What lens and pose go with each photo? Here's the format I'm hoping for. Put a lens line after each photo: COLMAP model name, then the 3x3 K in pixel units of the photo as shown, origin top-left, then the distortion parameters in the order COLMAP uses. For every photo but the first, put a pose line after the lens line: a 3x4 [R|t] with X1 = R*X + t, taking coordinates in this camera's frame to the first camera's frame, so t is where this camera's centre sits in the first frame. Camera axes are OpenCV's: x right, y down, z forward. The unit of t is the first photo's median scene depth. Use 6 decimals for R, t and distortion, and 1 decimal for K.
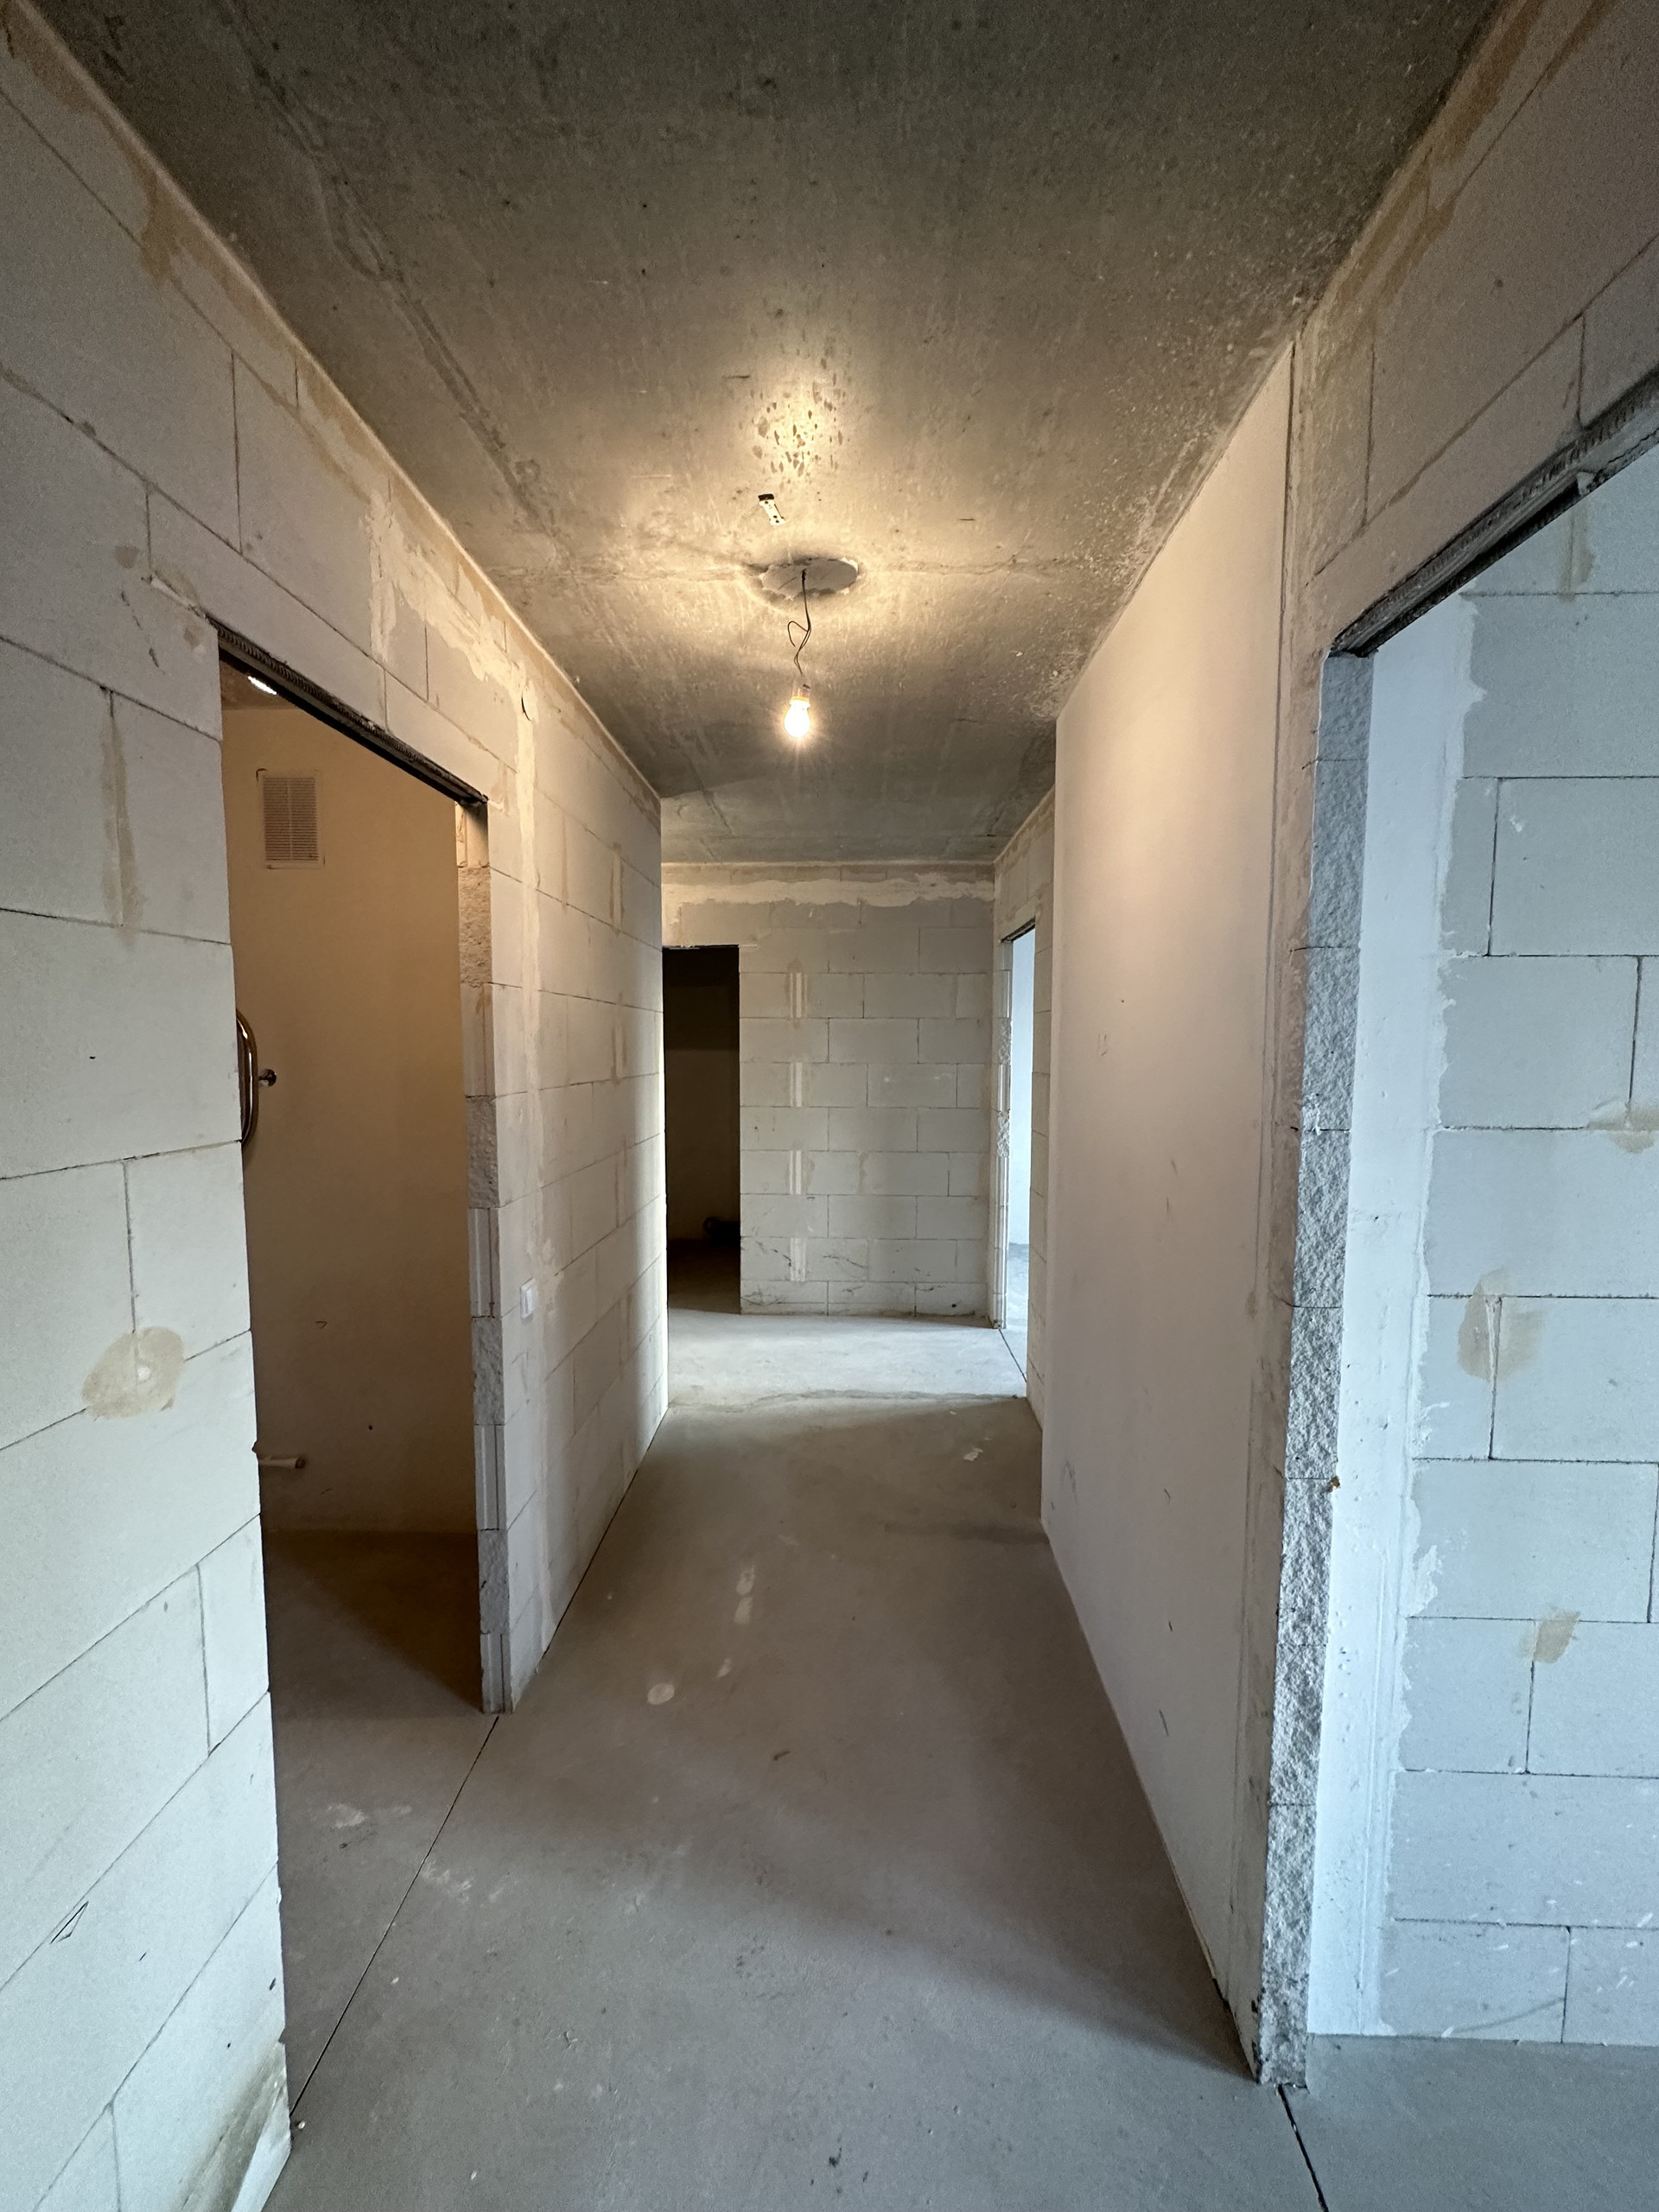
lens RADIAL K [[880.9, 0, 817.1], [0, 880.9, 1109.2], [0, 0, 1]] dist [-0.001003, 0.000488]
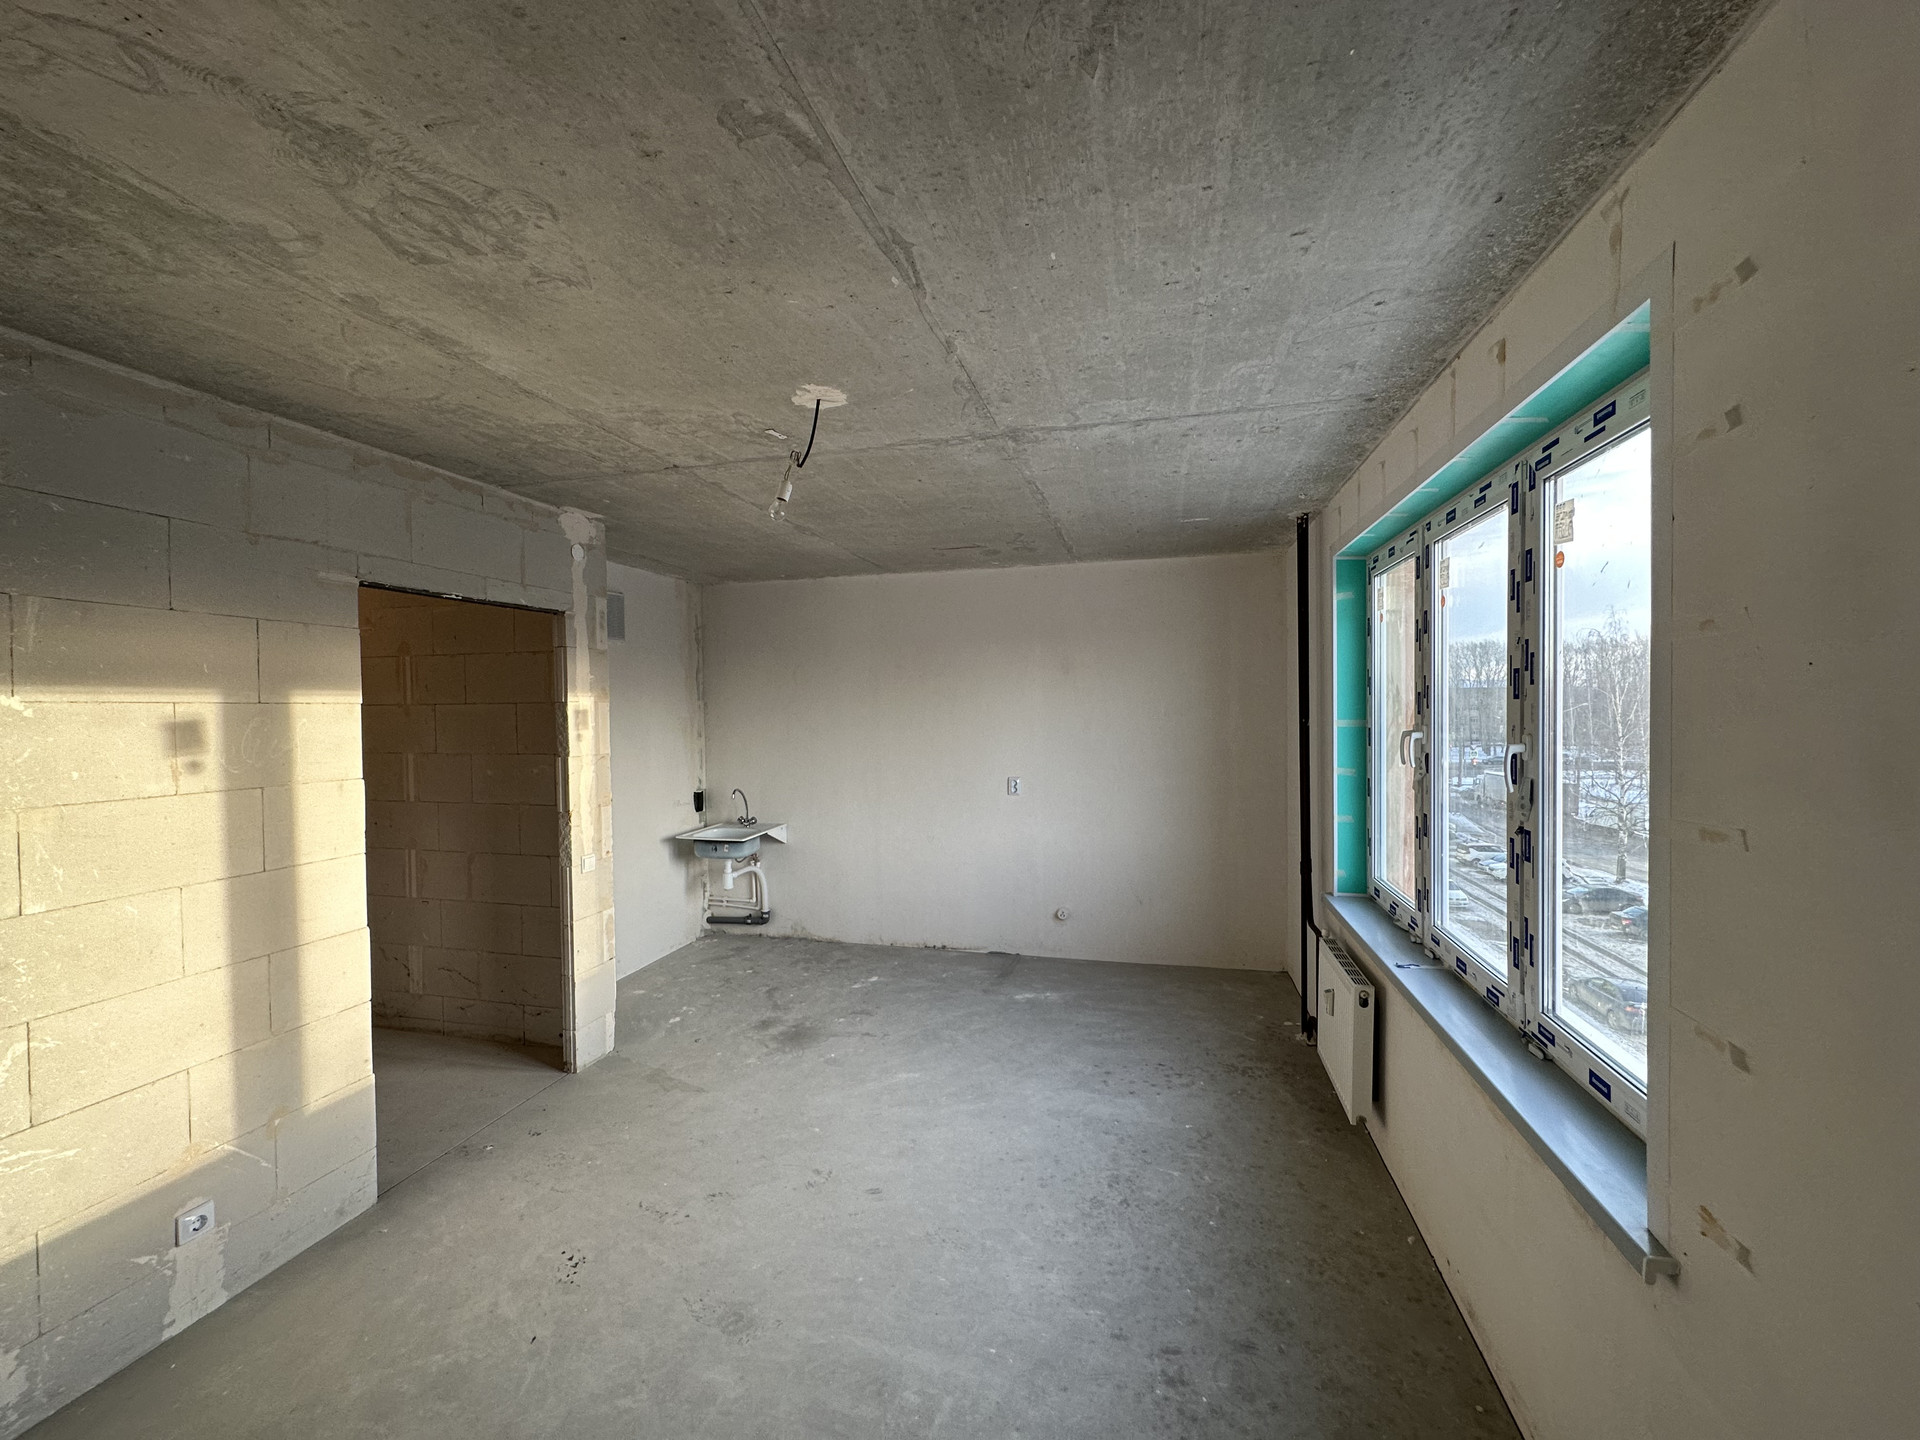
lens RADIAL K [[764.6, 0, 964.1], [0, 764.6, 725.7], [0, 0, 1]] dist [-0.001003, 0.000488]
pose [[0.979383, -0.010075, -0.201759, 0.711906], [-0.000410, 0.998654, -0.051856, -0.041665], [0.202010, 0.050870, 0.978061, 0.338150]]
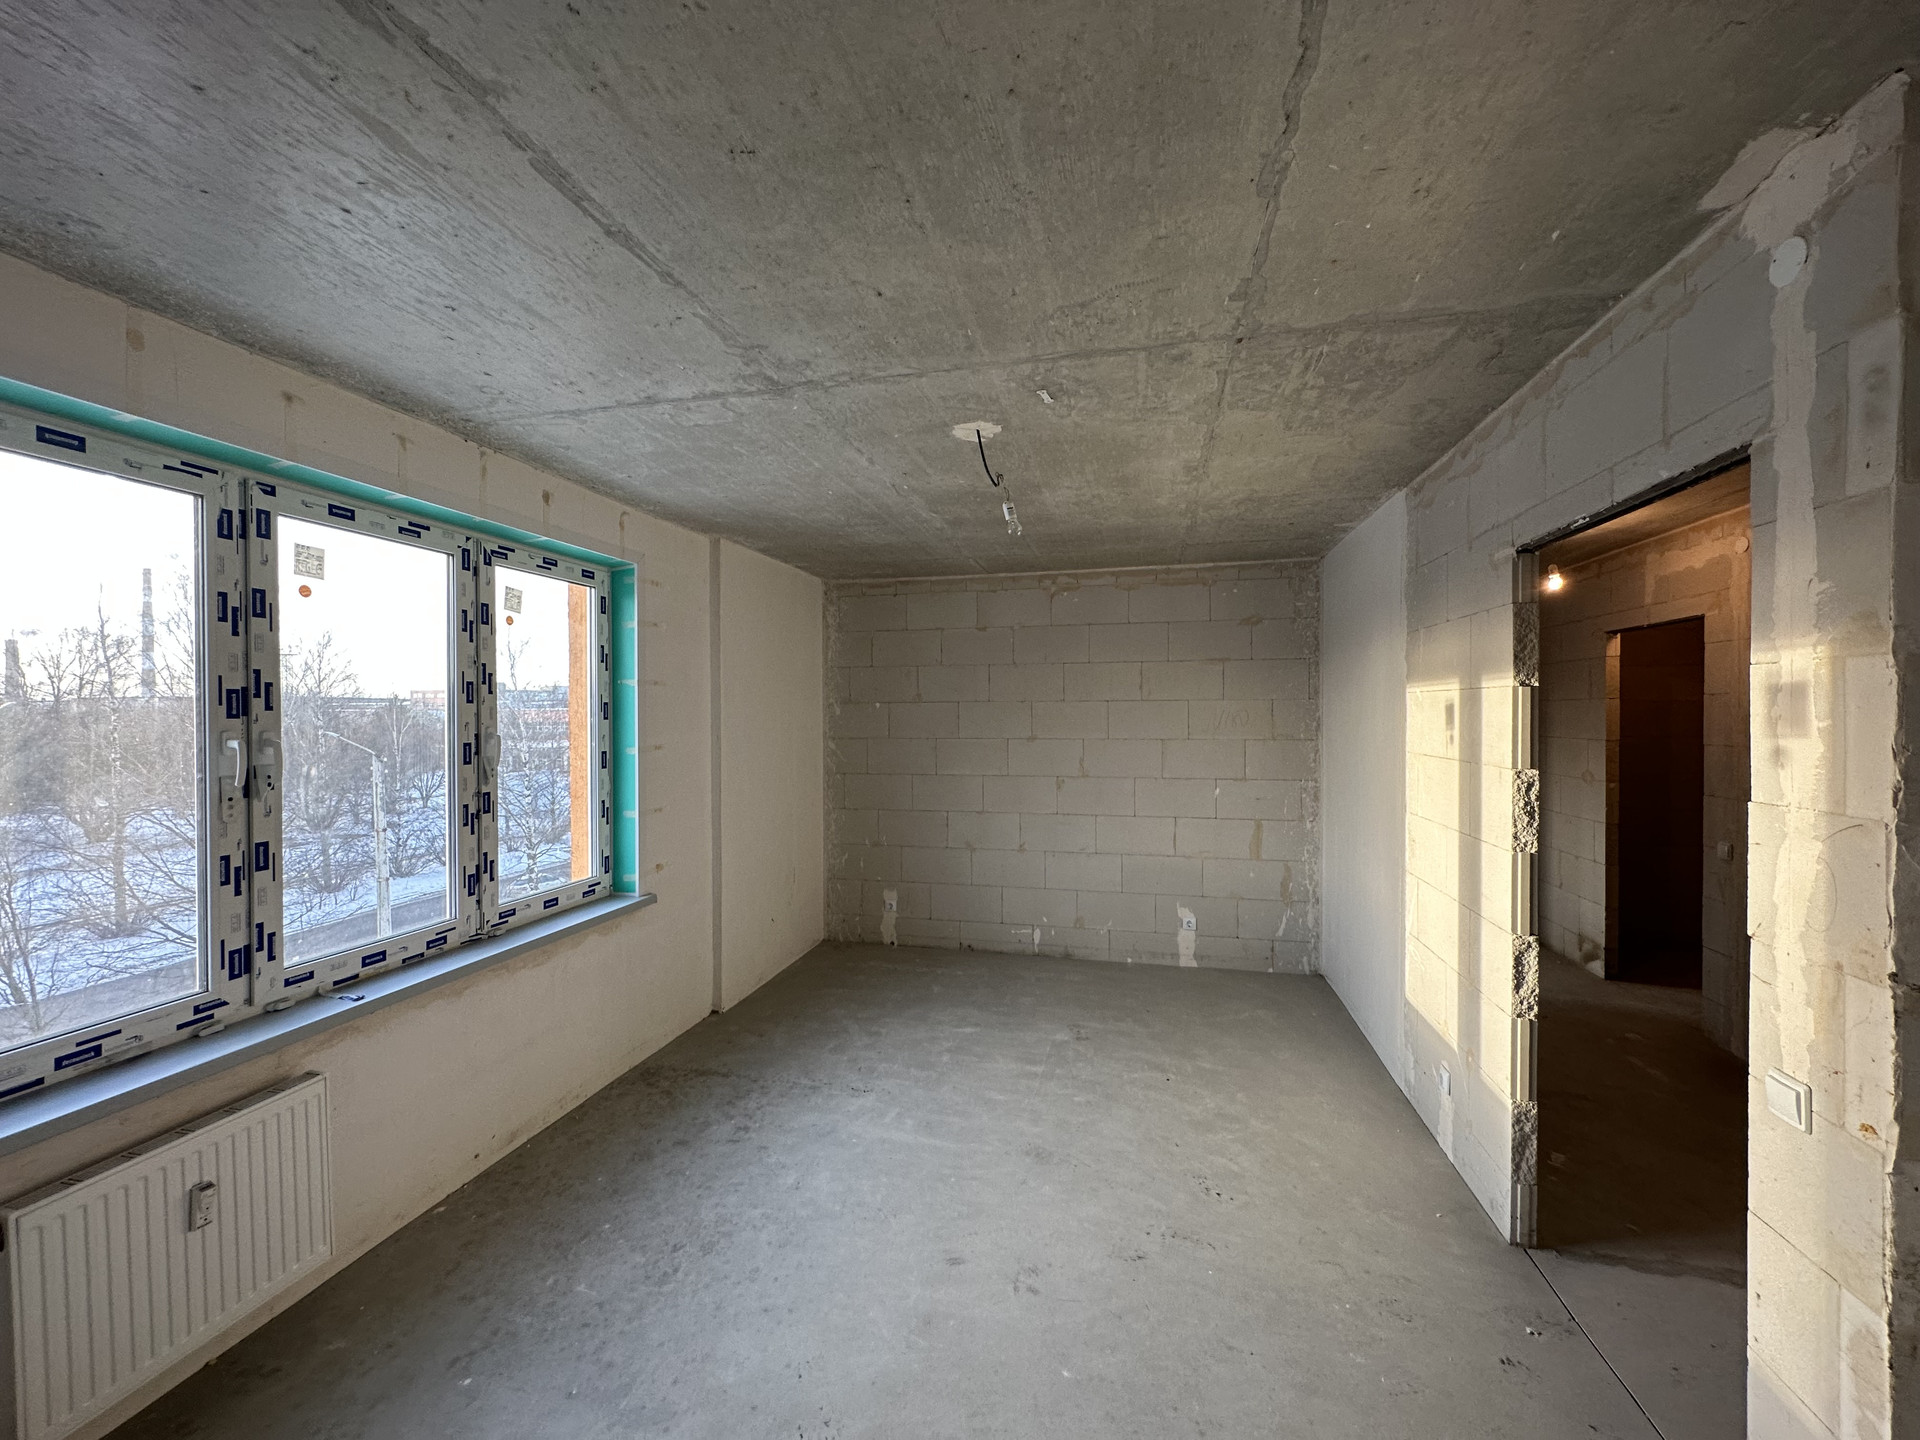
lens RADIAL K [[764.6, 0, 963.1], [0, 764.6, 727.5], [0, 0, 1]] dist [-0.001003, 0.000488]
pose [[-0.982085, -0.003366, 0.188410, 0.446583], [0.015021, 0.995261, 0.096074, -0.108641], [-0.187841, 0.097183, -0.977380, 1.291093]]
